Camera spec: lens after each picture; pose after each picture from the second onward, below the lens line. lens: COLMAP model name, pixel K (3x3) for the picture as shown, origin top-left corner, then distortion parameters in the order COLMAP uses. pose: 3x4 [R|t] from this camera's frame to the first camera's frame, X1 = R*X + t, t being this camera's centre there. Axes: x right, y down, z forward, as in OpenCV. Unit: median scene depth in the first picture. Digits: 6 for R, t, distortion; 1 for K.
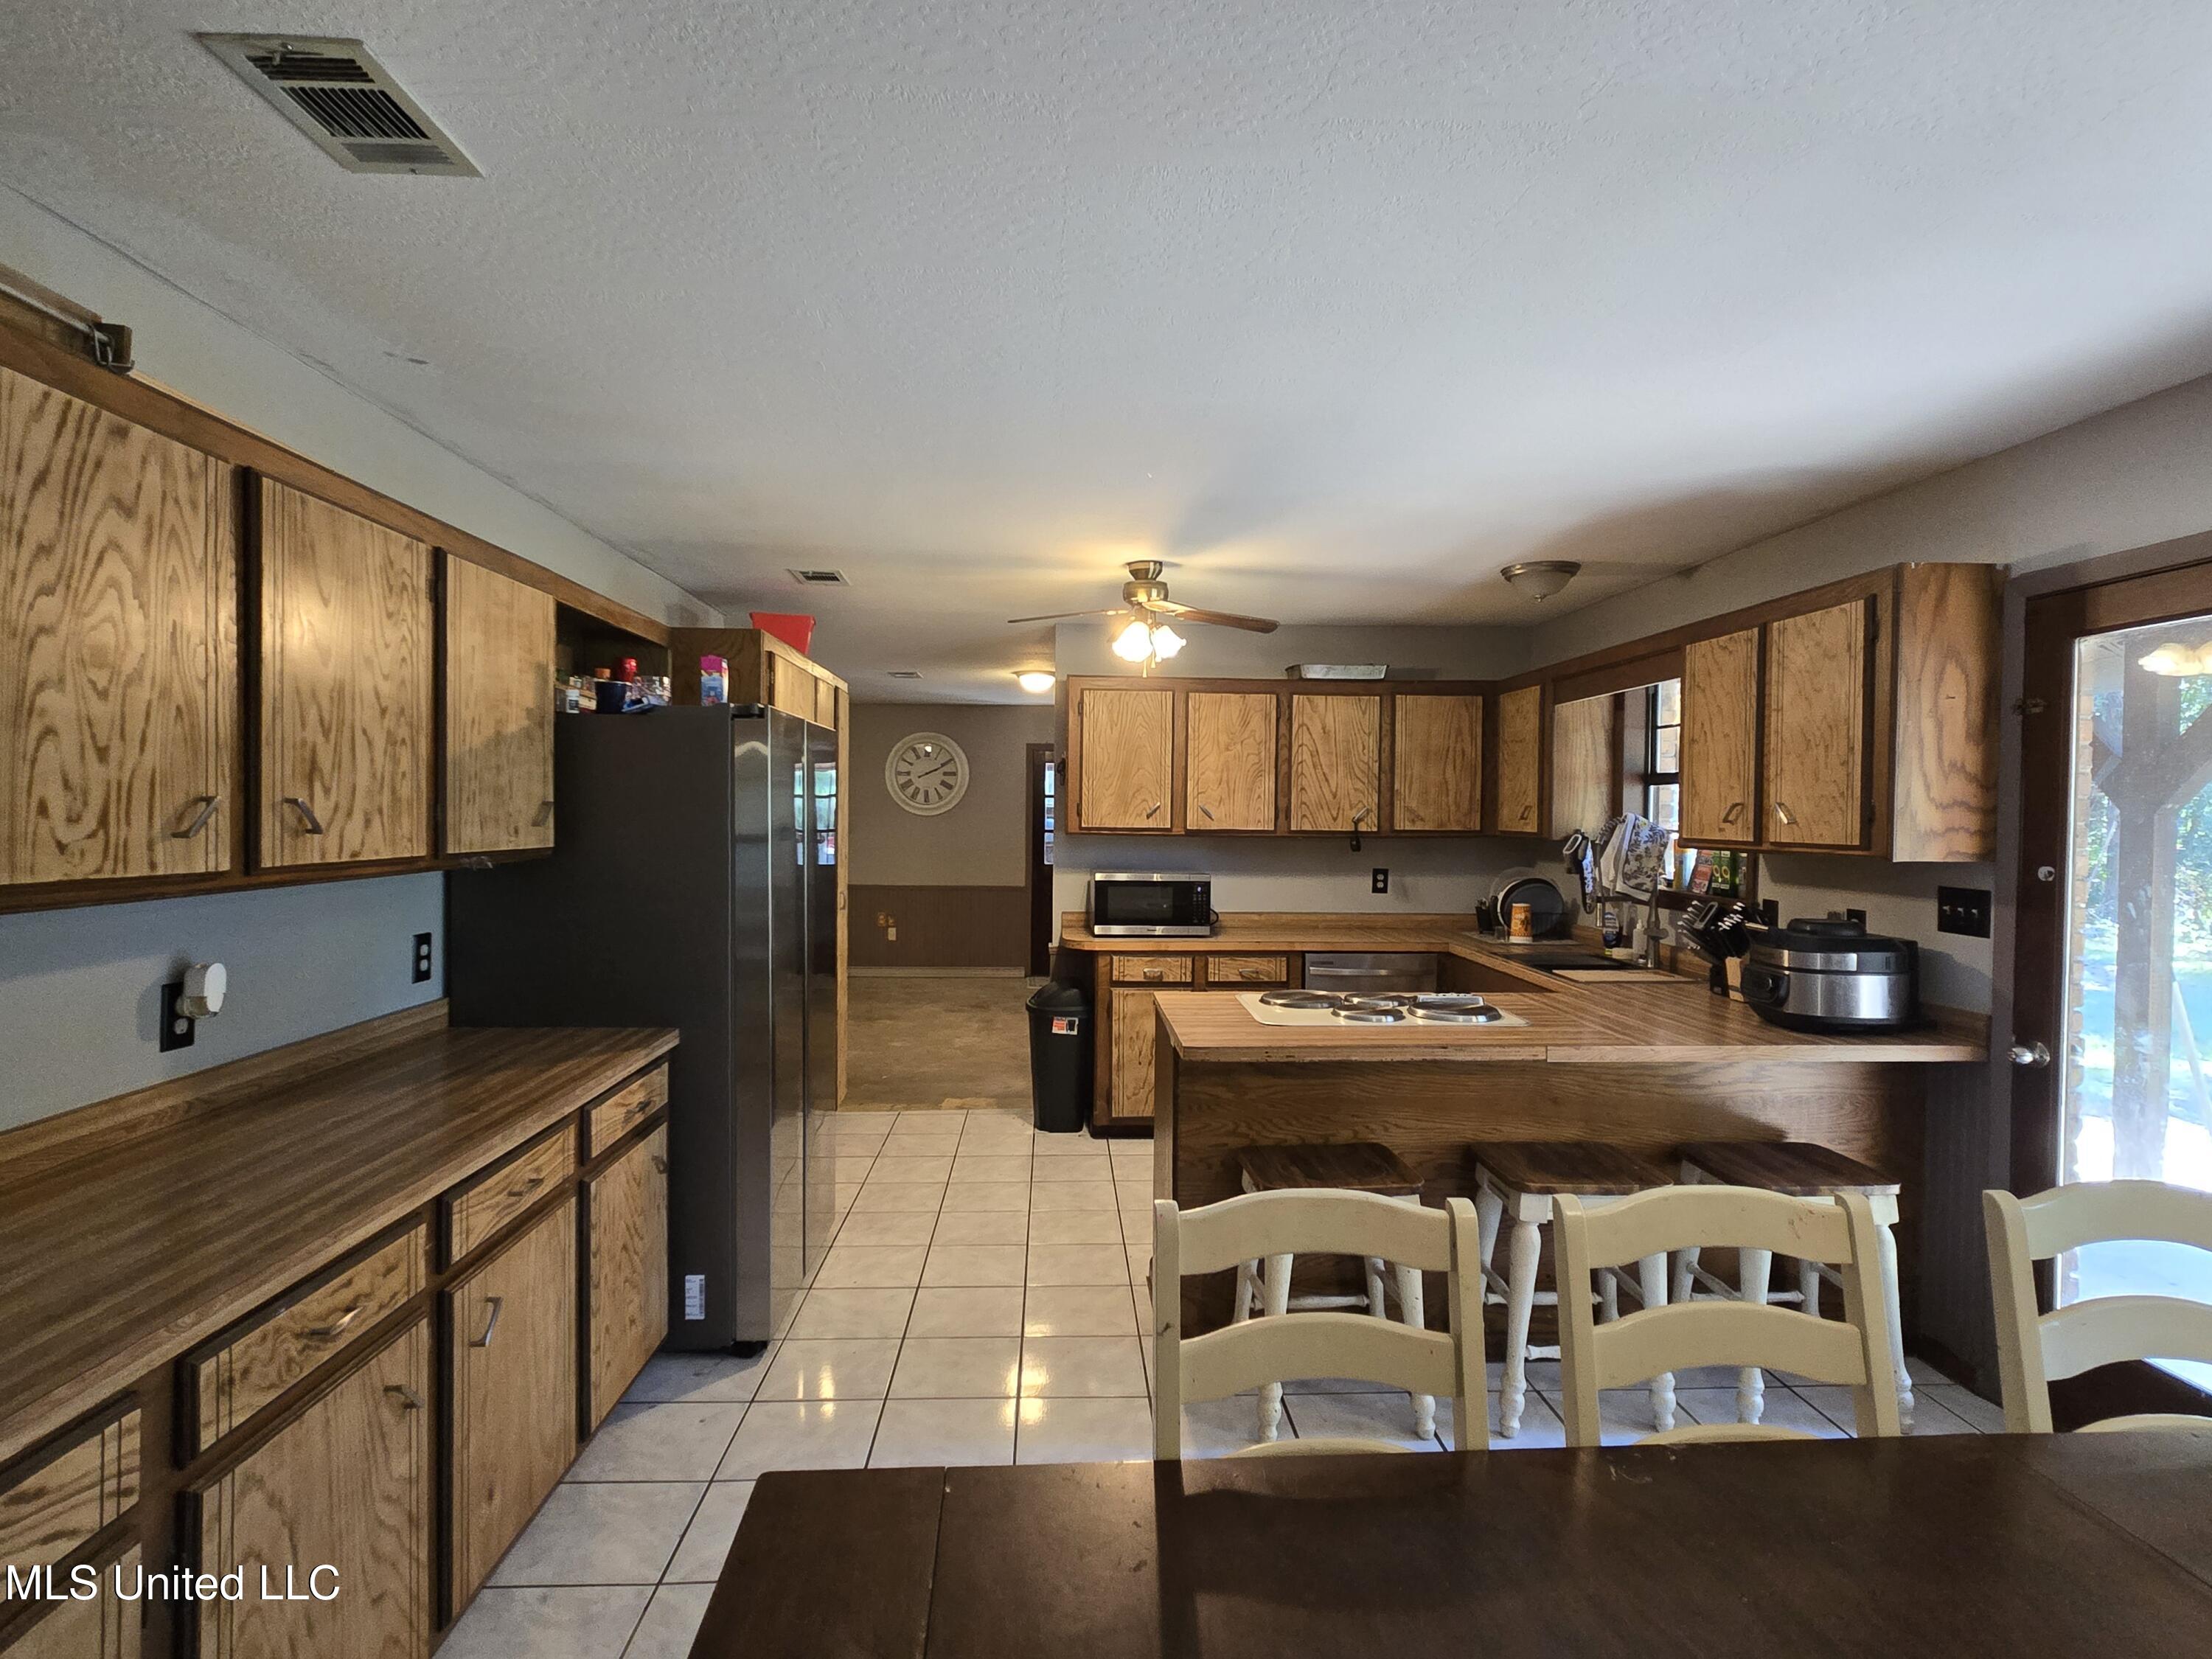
lens RADIAL K [[893.1, 0, 1089.5], [0, 893.1, 826.5], [0, 0, 1]] dist [-0.000714, -0.000056]
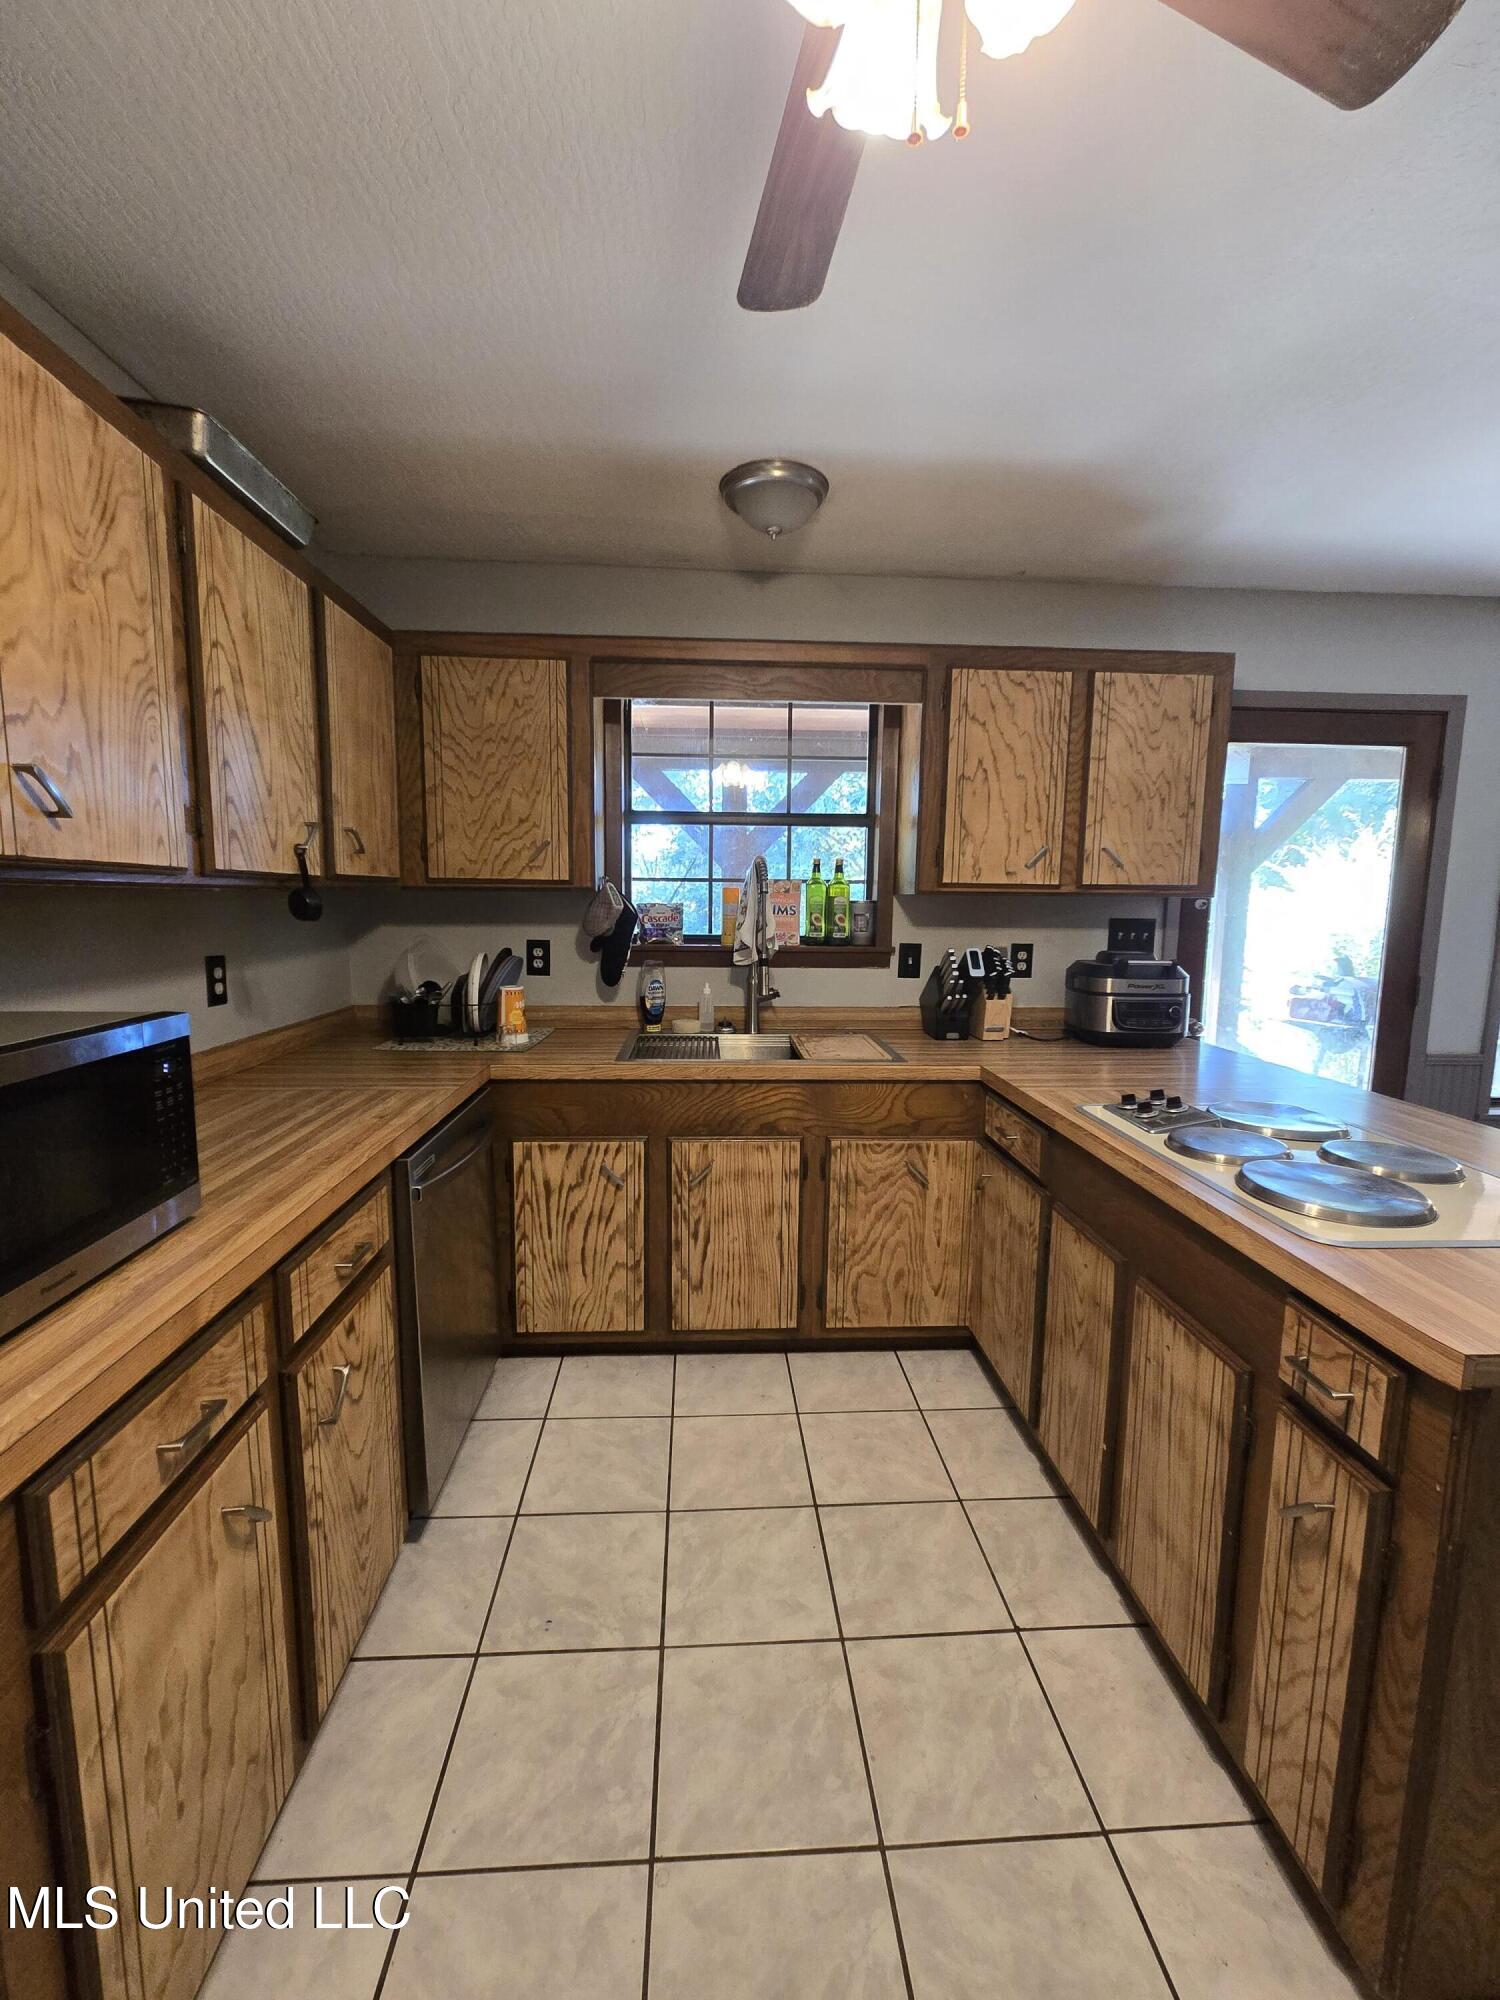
lens RADIAL K [[805.7, 0, 739.6], [0, 805.7, 997.1], [0, 0, 1]] dist [0.002456, -0.001633]
pose [[0.007879, -0.131371, 0.991302, -0.207042], [0.000418, 0.991333, 0.131372, 0.022329], [-0.999969, -0.000621, 0.007865, 1.322477]]
